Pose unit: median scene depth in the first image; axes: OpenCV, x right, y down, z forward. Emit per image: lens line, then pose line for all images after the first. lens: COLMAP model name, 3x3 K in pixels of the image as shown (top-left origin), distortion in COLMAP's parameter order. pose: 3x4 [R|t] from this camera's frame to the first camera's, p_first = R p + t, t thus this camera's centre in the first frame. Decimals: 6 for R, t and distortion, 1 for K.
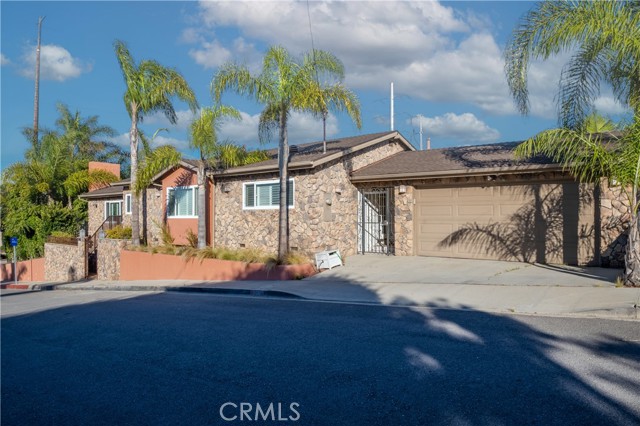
lens RADIAL K [[435.7, 0, 320.0], [0, 435.7, 213.0], [0, 0, 1]] dist [-0.000753, -0.000226]
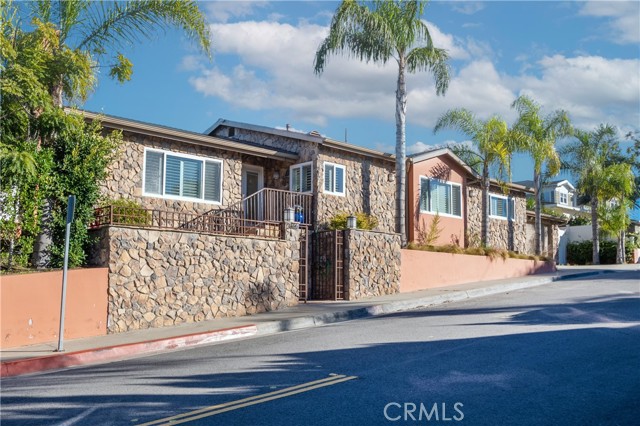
lens RADIAL K [[563.3, 0, 320.0], [0, 563.3, 213.0], [0, 0, 1]] dist [-0.004576, -0.001462]
pose [[0.151663, 0.098425, 0.983520, -1.469393], [-0.063603, 0.993940, -0.089660, 0.124261], [-0.986384, -0.048957, 0.157004, 1.051625]]
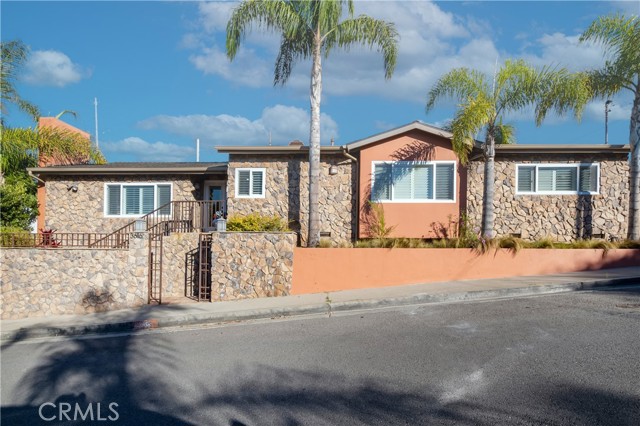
lens RADIAL K [[306.7, 0, 320.3], [0, 306.7, 234.9], [0, 0, 1]] dist [0.004654, 0.000179]
pose [[0.783100, -0.005220, 0.621874, -0.774753], [-0.015981, 0.999466, 0.028514, 0.055637], [-0.621691, -0.032267, 0.782598, 0.662077]]
